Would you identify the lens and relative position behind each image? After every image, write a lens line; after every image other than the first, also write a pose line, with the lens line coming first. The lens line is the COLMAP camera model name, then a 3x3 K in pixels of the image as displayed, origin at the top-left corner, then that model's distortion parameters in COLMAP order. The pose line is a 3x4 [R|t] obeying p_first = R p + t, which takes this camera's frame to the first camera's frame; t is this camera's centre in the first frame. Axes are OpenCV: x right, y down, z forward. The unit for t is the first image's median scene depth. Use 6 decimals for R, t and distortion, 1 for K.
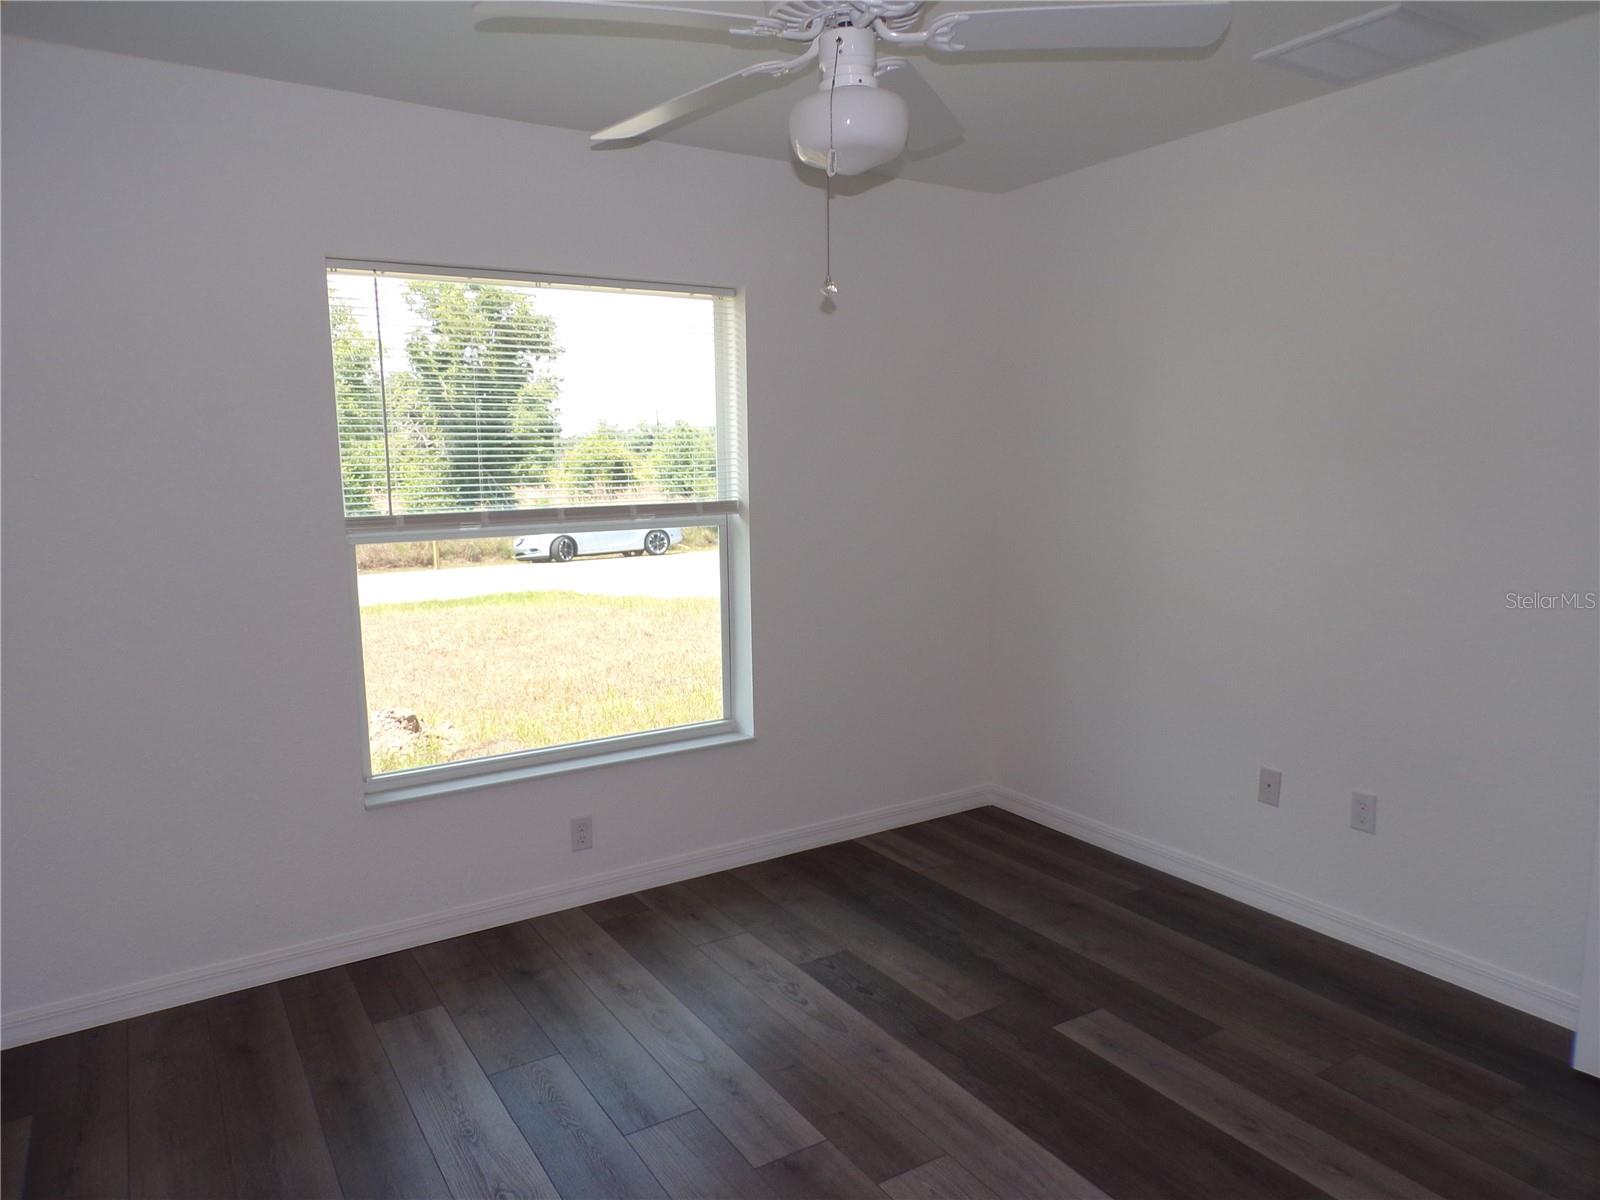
lens RADIAL K [[1088.7, 0, 794.6], [0, 1088.7, 590.8], [0, 0, 1]] dist [0.007876, 0.007710]
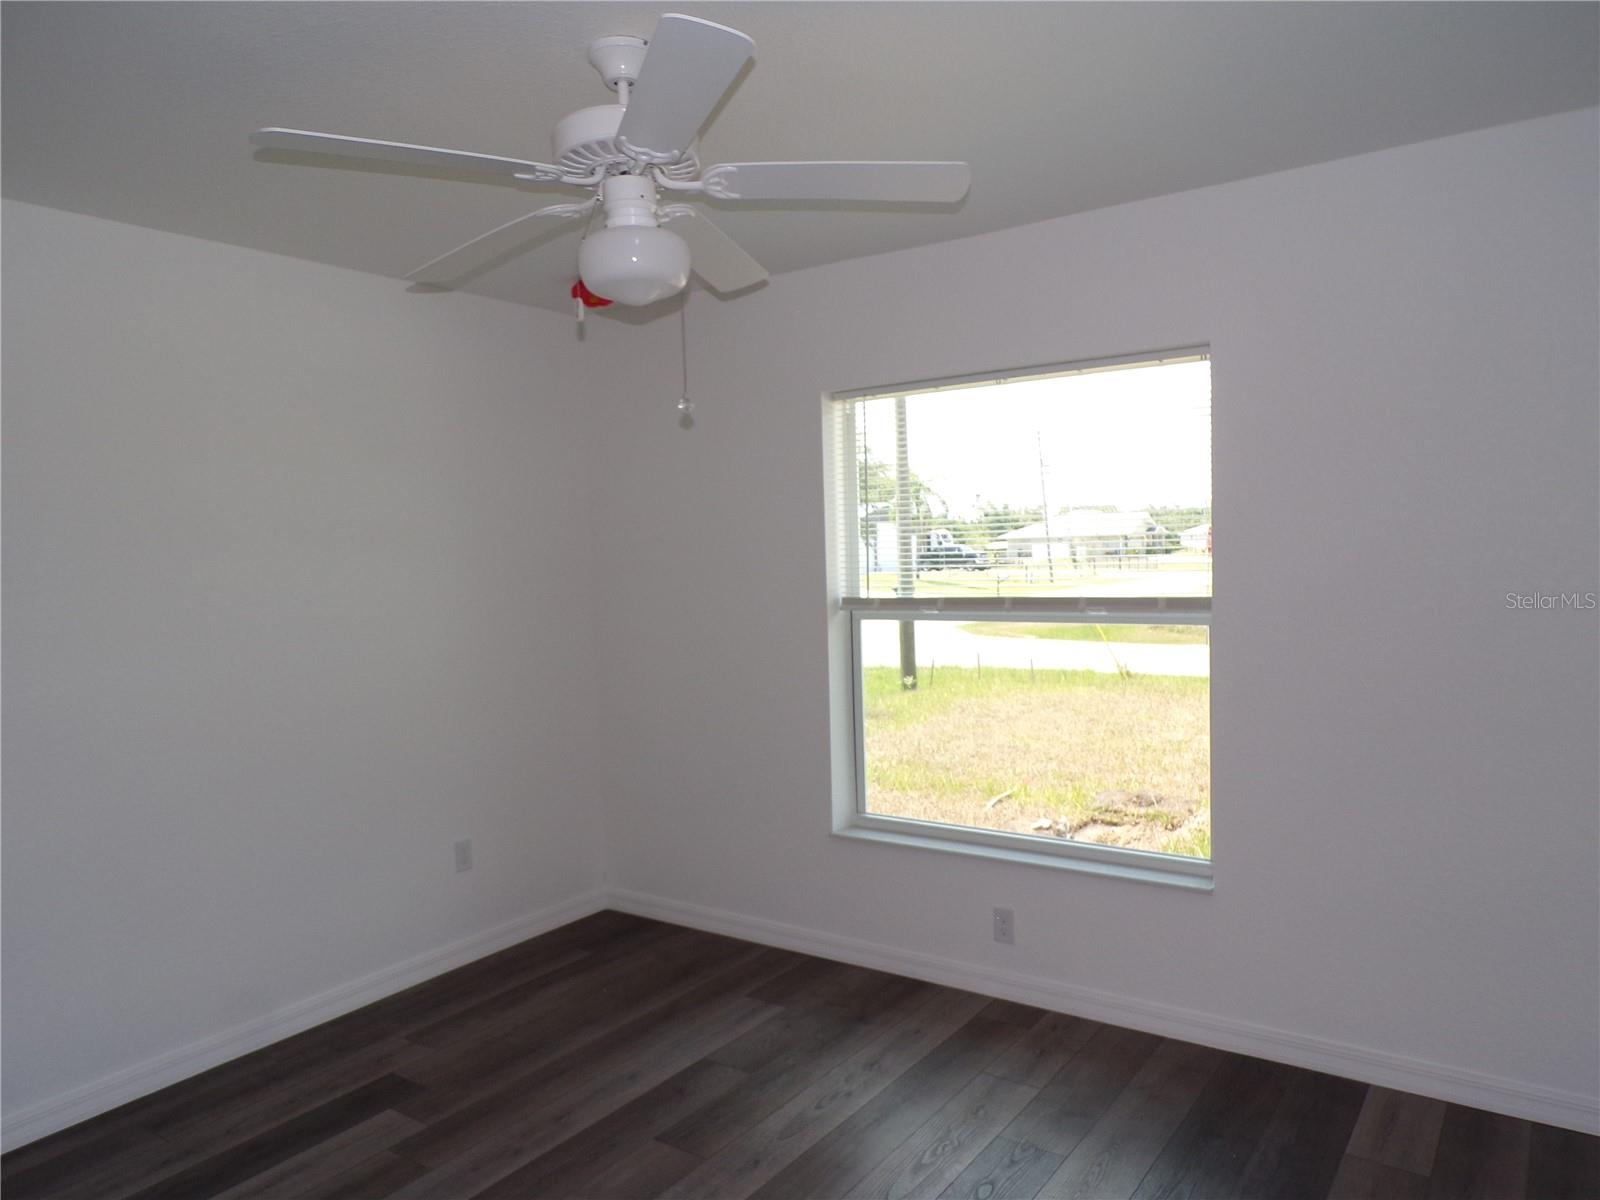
lens RADIAL K [[1088.7, 0, 802.8], [0, 1088.7, 598.7], [0, 0, 1]] dist [0.007876, 0.007710]
pose [[0.393801, 0.046778, -0.918005, 0.713170], [-0.090767, 0.995802, 0.011806, -0.077531], [0.914703, 0.078675, 0.396394, 0.475307]]
